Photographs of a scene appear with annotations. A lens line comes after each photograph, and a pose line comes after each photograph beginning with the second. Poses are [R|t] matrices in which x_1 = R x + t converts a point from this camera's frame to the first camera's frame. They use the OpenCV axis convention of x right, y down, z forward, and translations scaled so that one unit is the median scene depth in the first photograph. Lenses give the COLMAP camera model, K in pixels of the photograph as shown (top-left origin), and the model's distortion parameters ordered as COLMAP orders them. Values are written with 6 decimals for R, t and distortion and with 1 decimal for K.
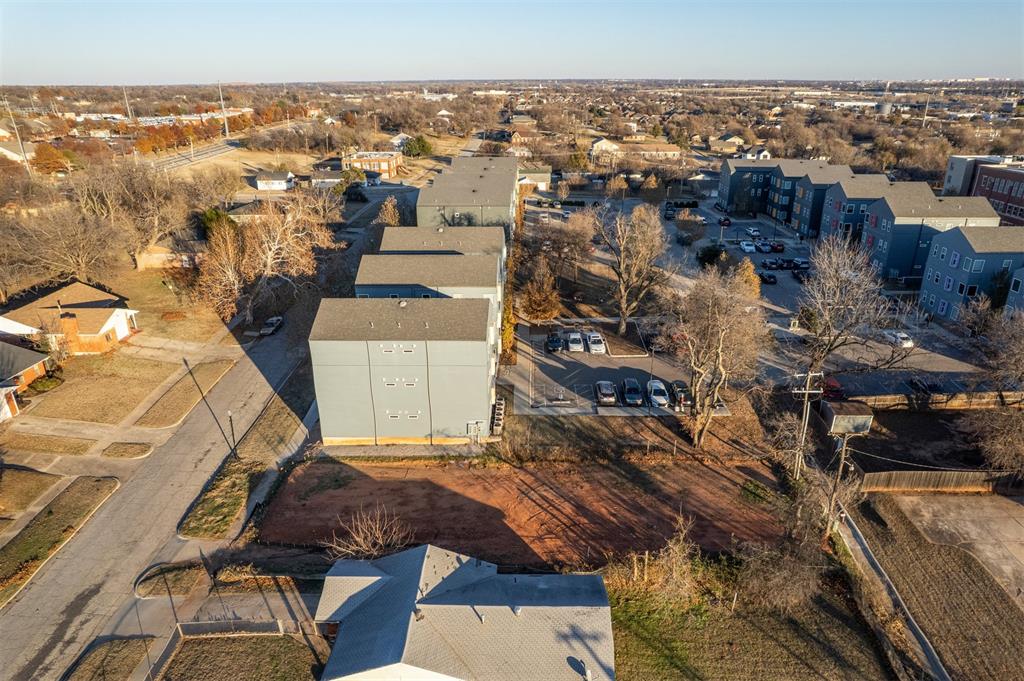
lens RADIAL K [[665.9, 0, 524.0], [0, 665.9, 342.4], [0, 0, 1]] dist [-0.070101, 0.062049]
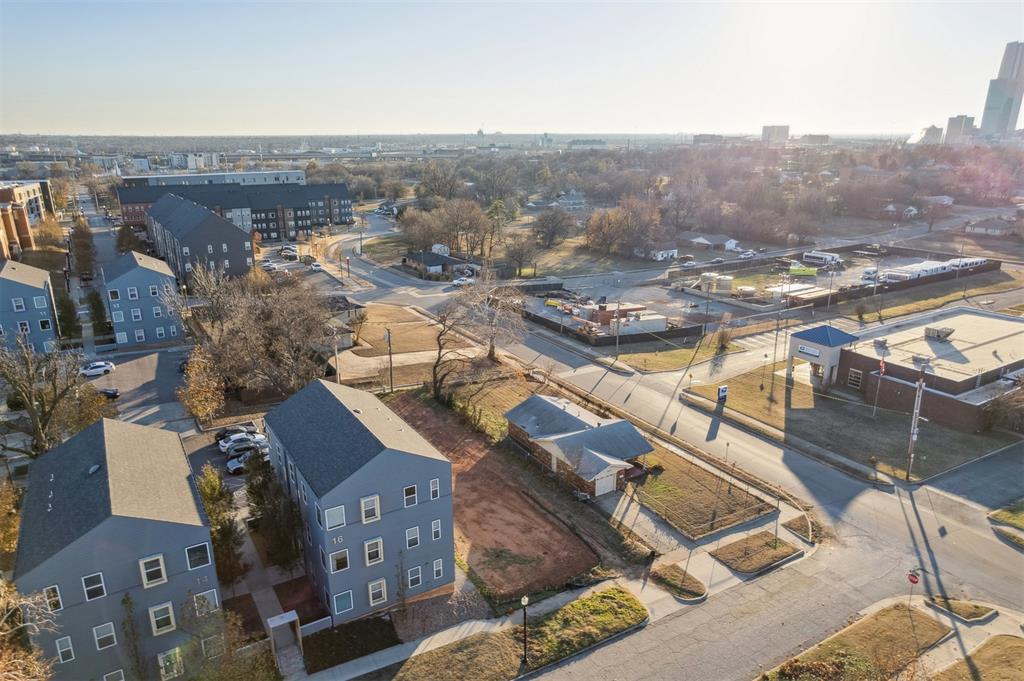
lens RADIAL K [[681.4, 0, 512.0], [0, 681.4, 340.5], [0, 0, 1]] dist [-0.050130, 0.059090]
pose [[-0.538018, -0.241002, 0.807746, -1.026594], [0.319312, 0.828571, 0.459901, -0.495828], [-0.780113, 0.505359, -0.368832, 1.215399]]
